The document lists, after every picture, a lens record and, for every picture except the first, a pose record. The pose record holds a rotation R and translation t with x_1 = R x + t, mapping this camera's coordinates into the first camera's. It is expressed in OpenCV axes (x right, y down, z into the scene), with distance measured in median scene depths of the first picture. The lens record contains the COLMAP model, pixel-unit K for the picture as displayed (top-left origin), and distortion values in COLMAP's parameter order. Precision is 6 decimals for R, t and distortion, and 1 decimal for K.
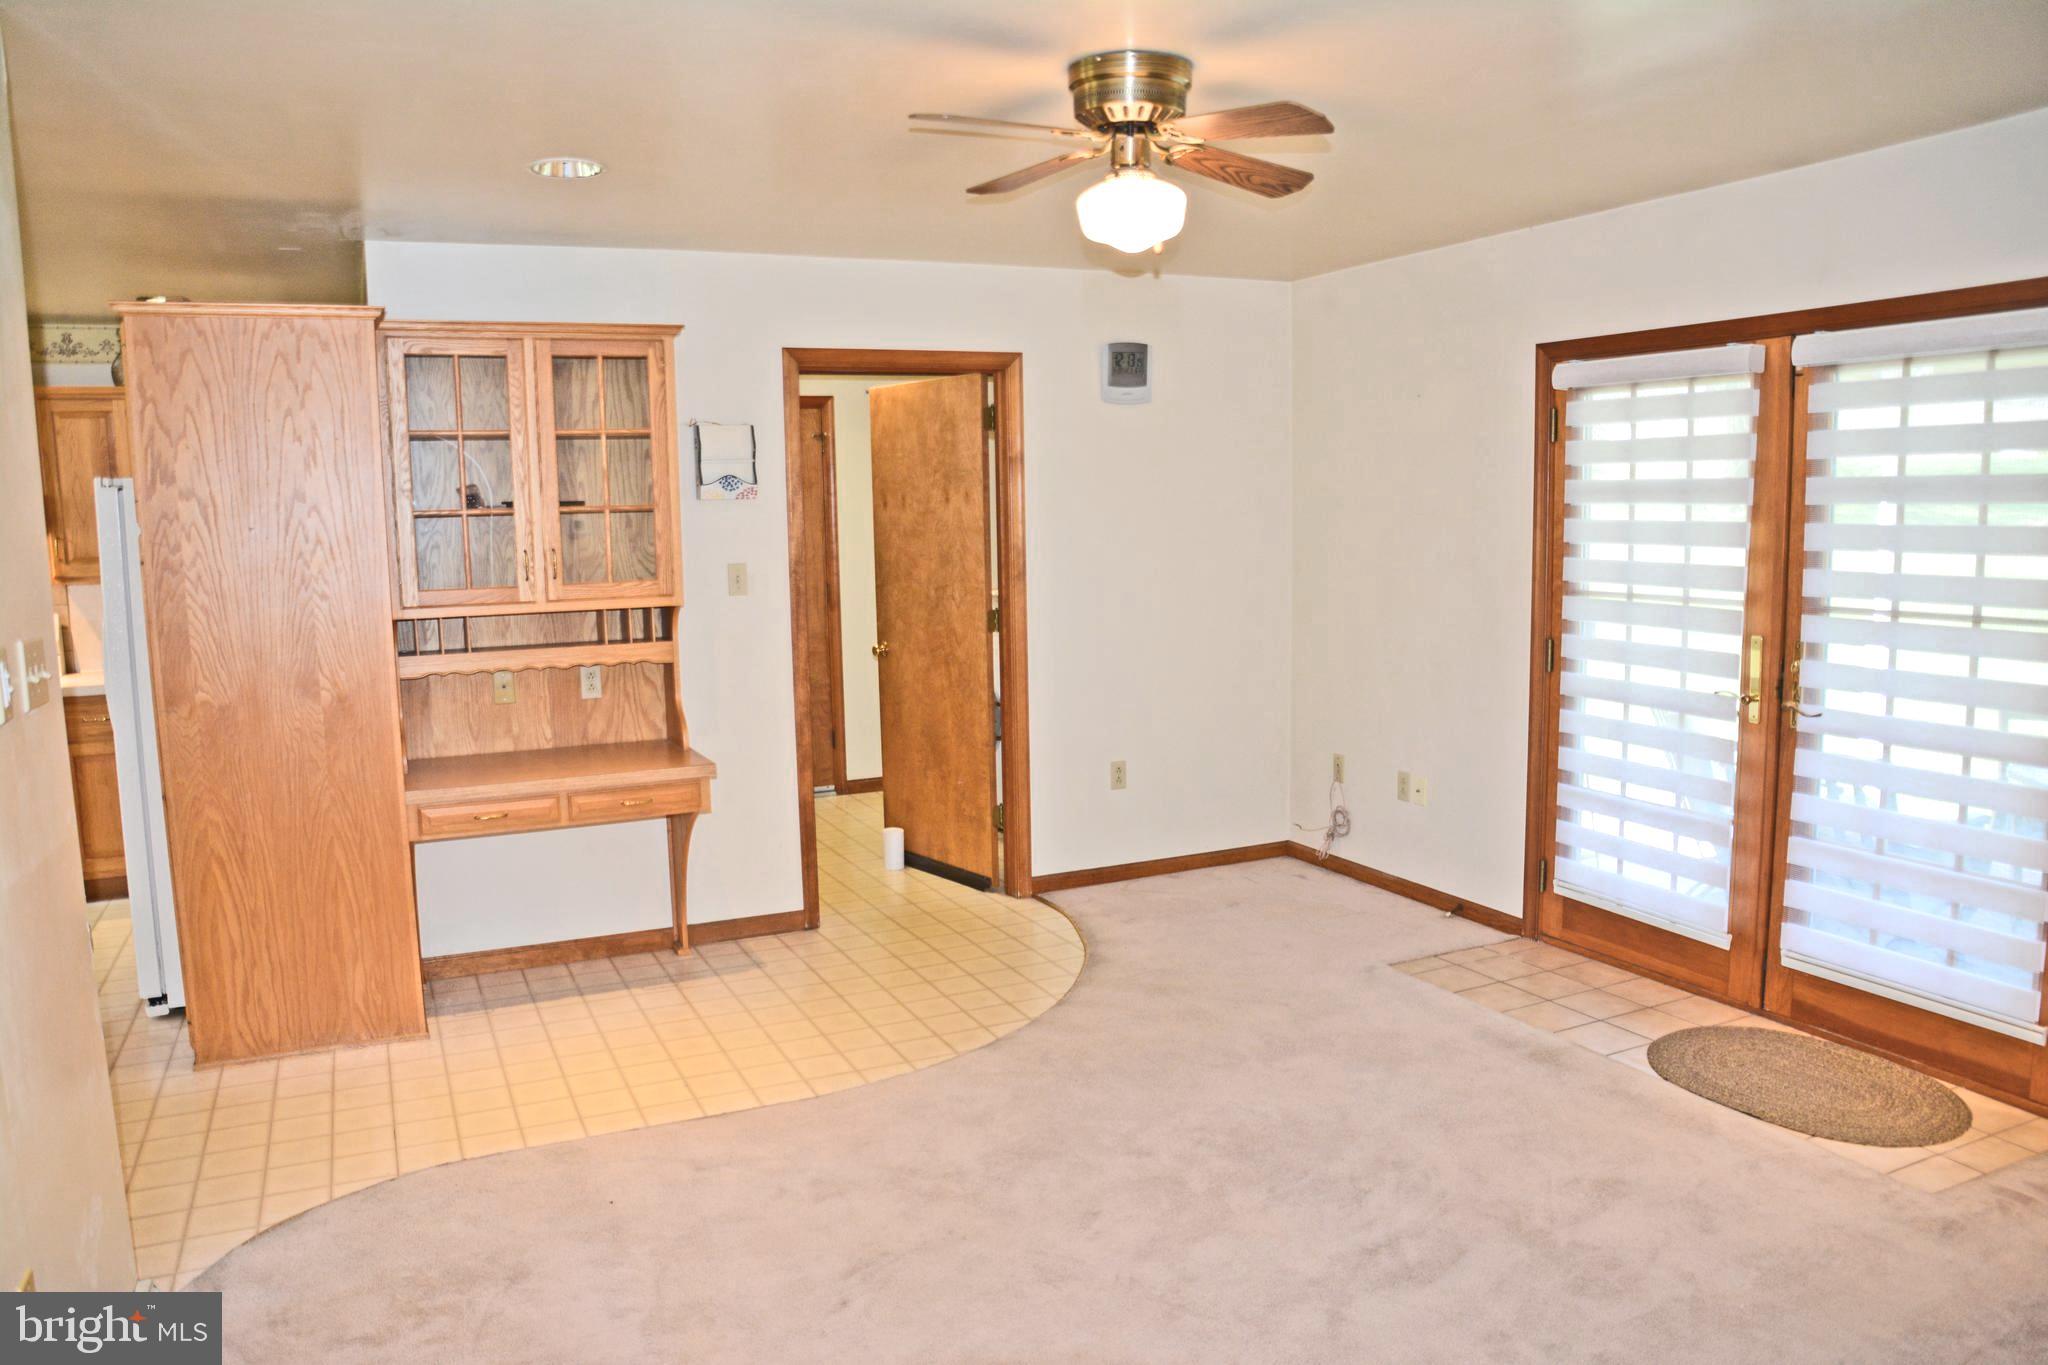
lens RADIAL K [[1497.8, 0, 1022.3], [0, 1497.8, 720.3], [0, 0, 1]] dist [-0.074642, 0.008099]
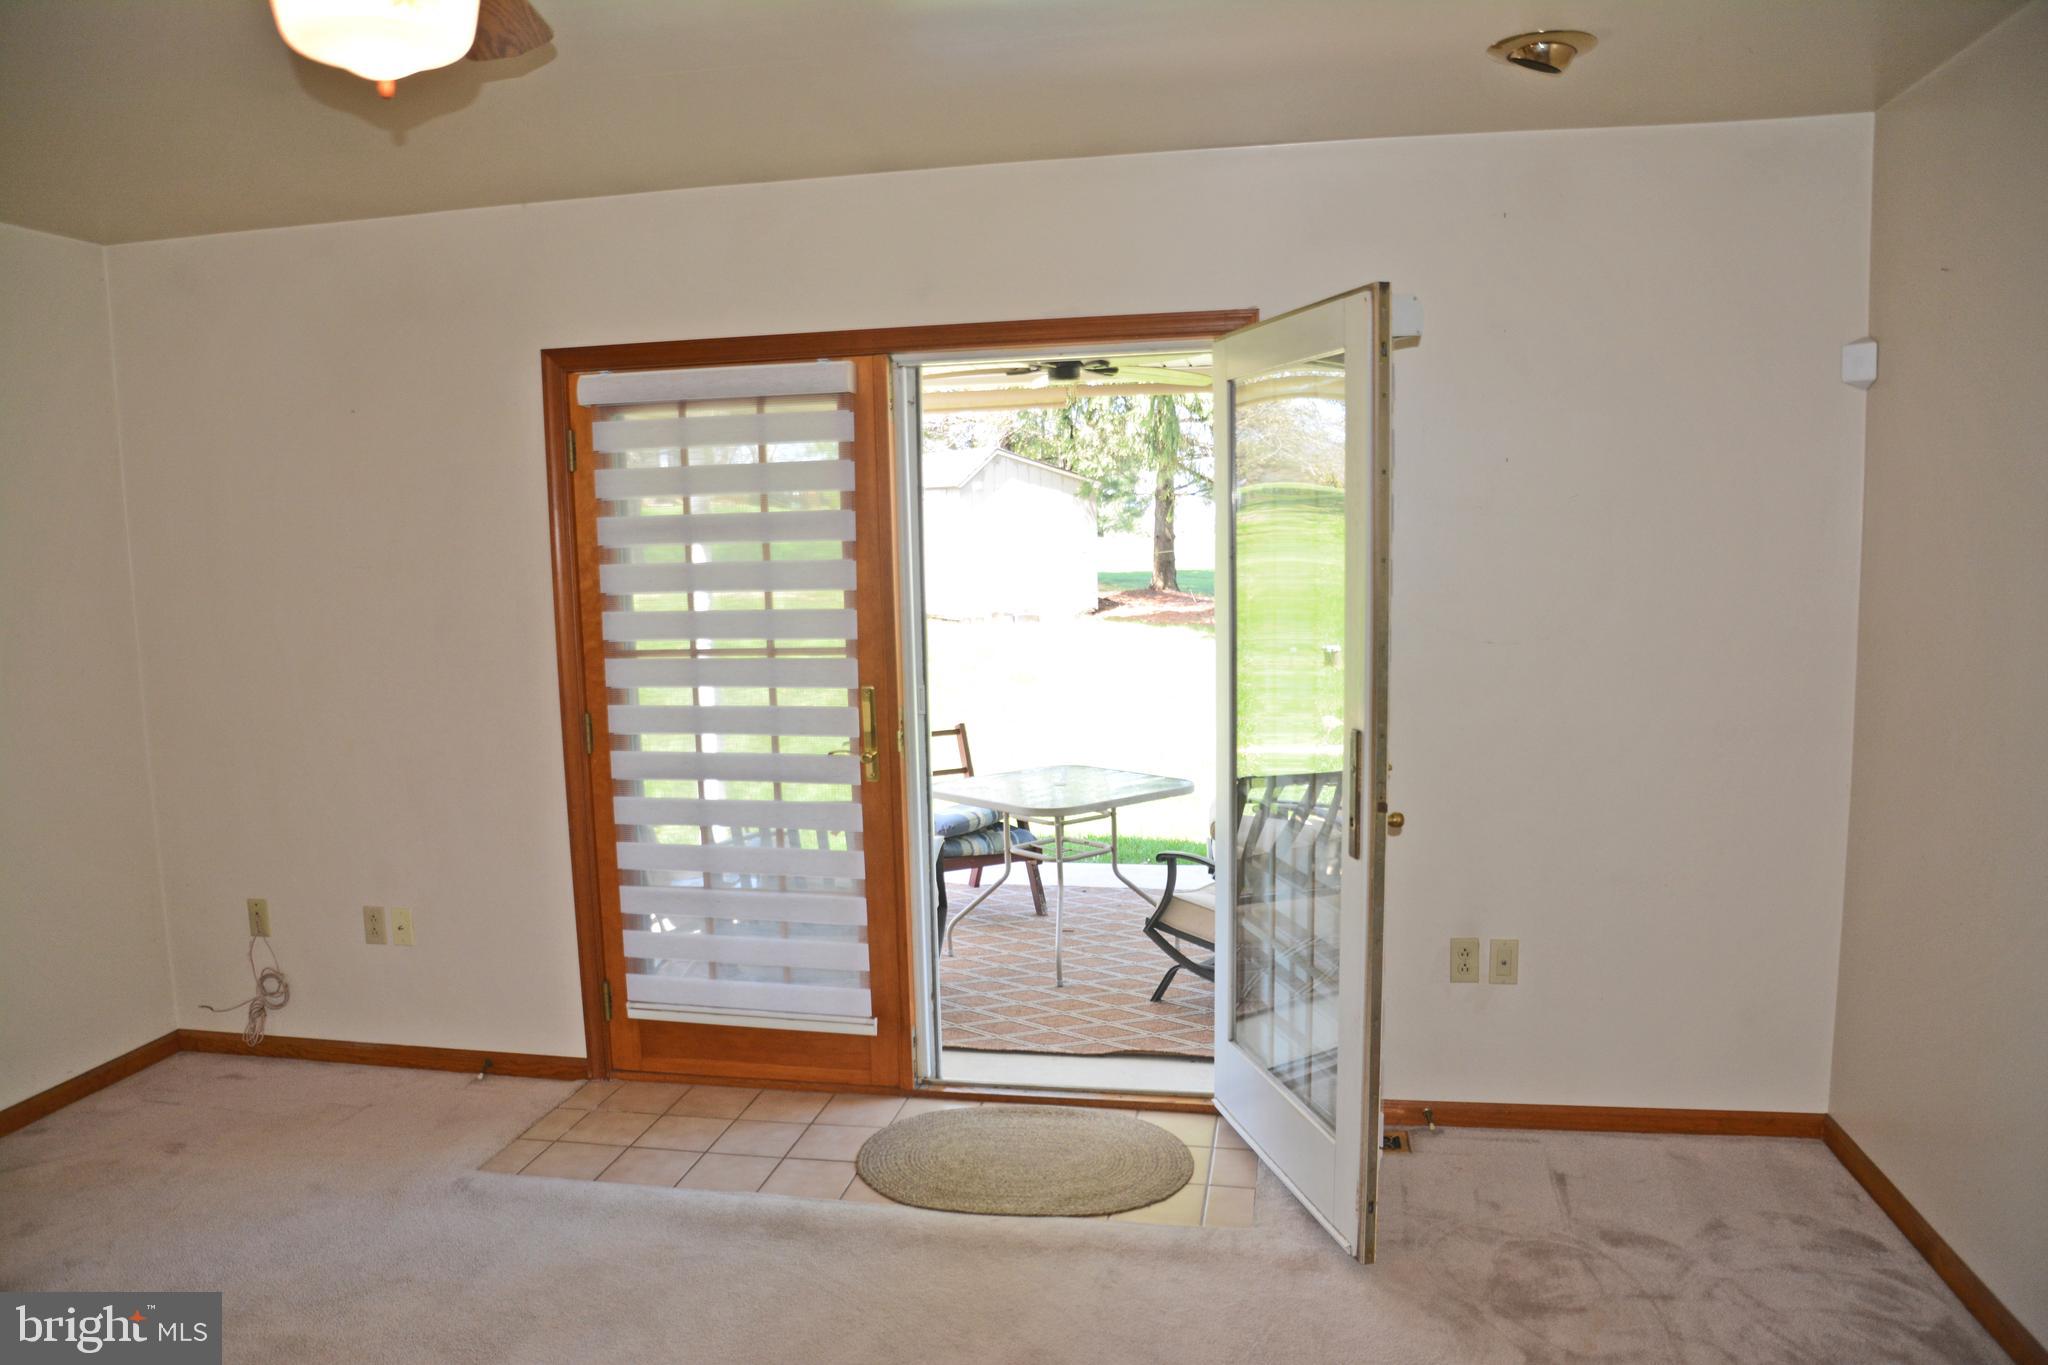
lens RADIAL K [[1497.8, 0, 1022.3], [0, 1497.8, 720.3], [0, 0, 1]] dist [-0.074642, 0.008099]
pose [[0.604626, -0.102843, 0.789842, -0.151417], [0.130673, 0.991001, 0.029005, -0.045048], [-0.785718, 0.085674, 0.612624, 0.324909]]
